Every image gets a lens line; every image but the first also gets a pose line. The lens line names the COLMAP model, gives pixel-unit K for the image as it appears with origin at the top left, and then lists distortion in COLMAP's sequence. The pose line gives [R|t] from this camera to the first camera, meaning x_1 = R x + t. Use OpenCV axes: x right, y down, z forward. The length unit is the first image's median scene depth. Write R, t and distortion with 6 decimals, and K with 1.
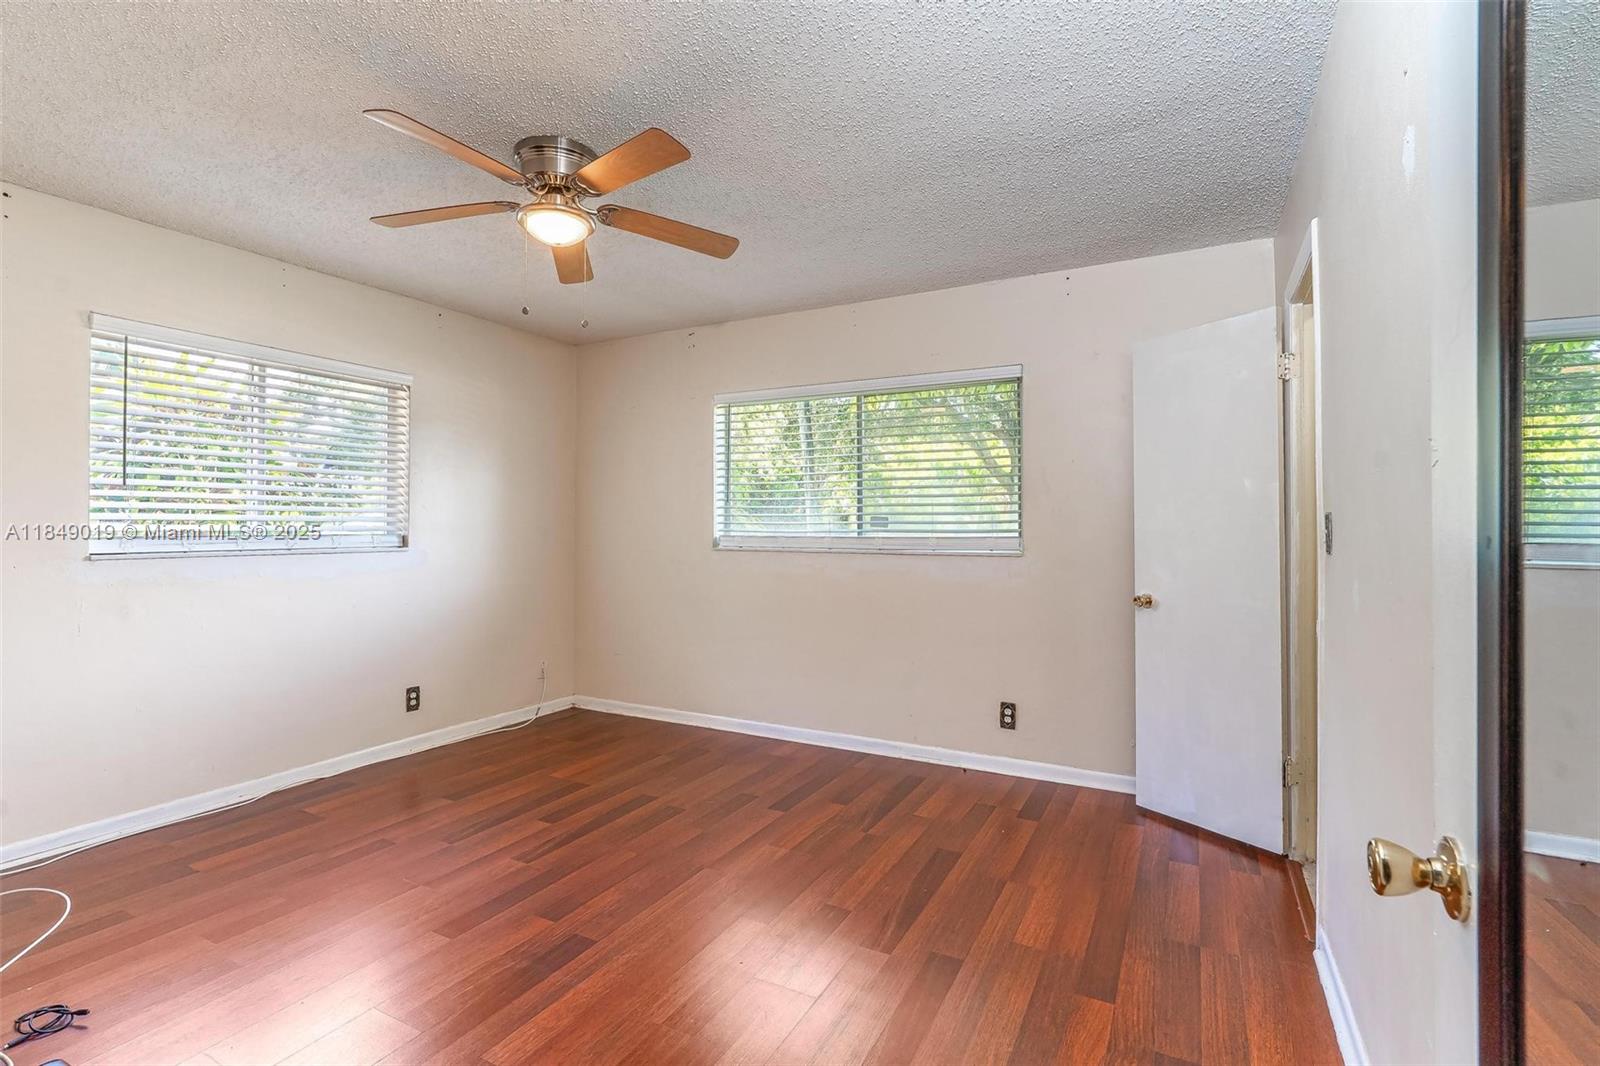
lens RADIAL K [[717.6, 0, 804.0], [0, 717.6, 533.8], [0, 0, 1]] dist [-0.009465, 0.000367]
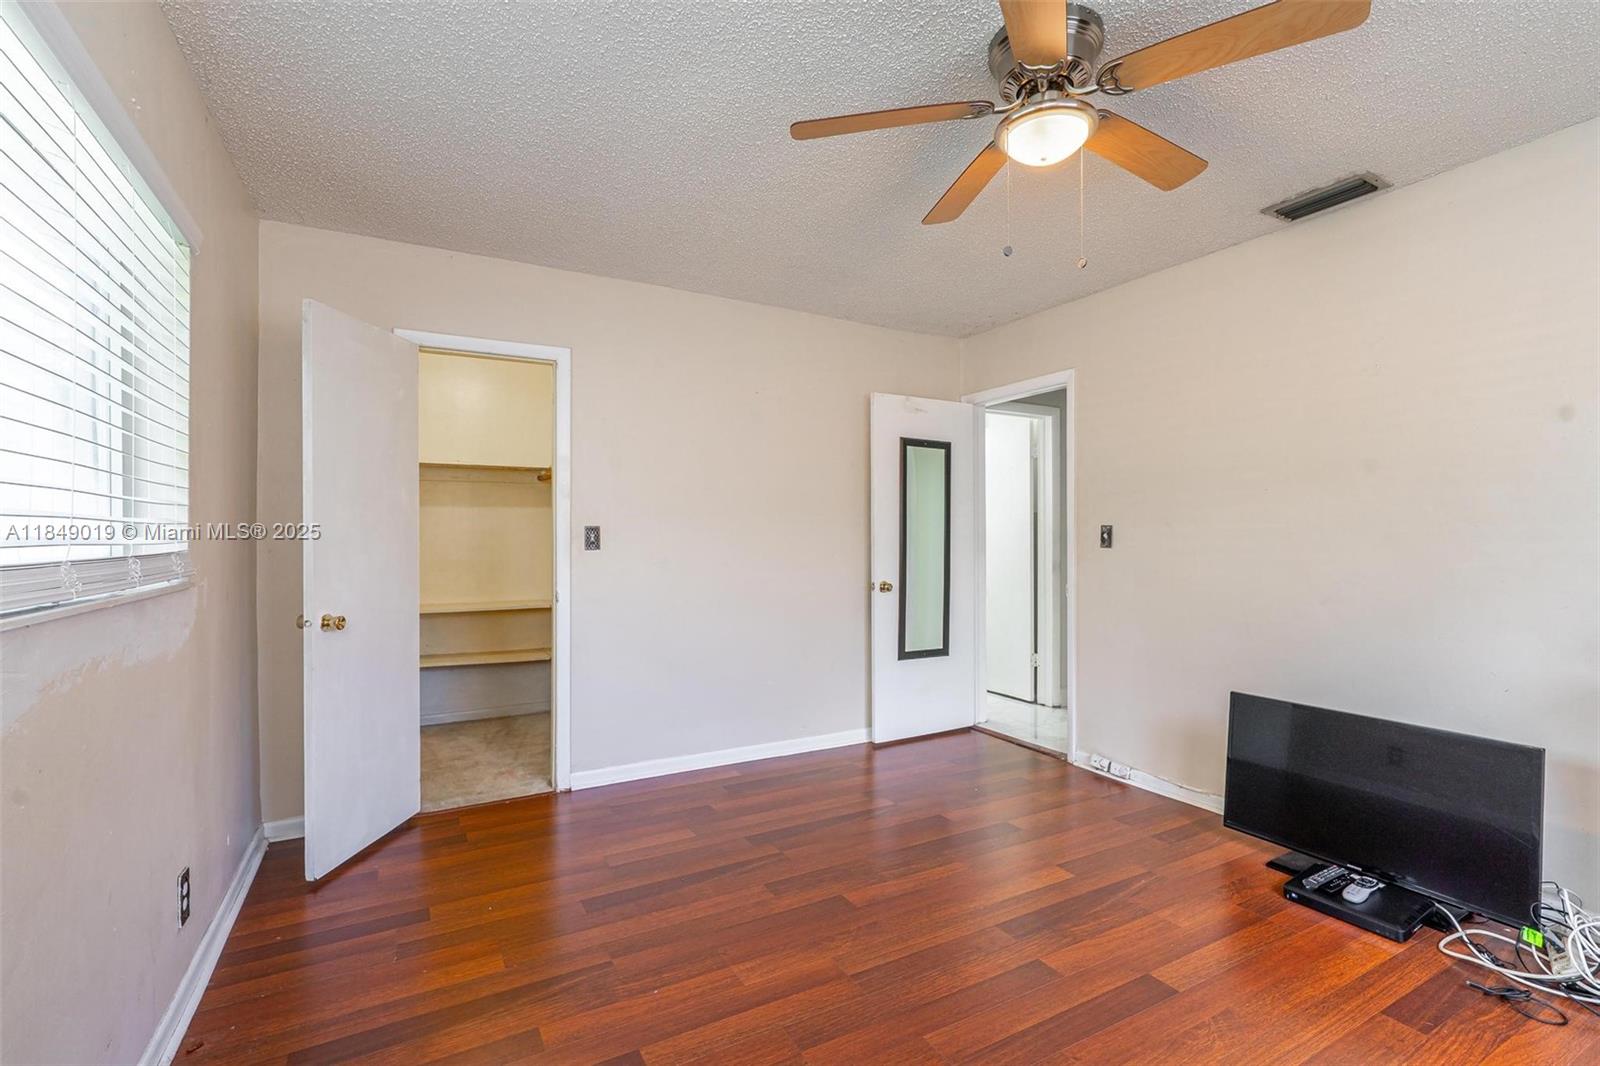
lens RADIAL K [[717.6, 0, 804.0], [0, 717.6, 533.8], [0, 0, 1]] dist [-0.009465, 0.000367]
pose [[-0.835787, 0.004132, 0.549038, -0.550809], [0.004217, 0.999990, -0.001107, -0.005264], [-0.549038, 0.001390, -0.835796, 1.762425]]
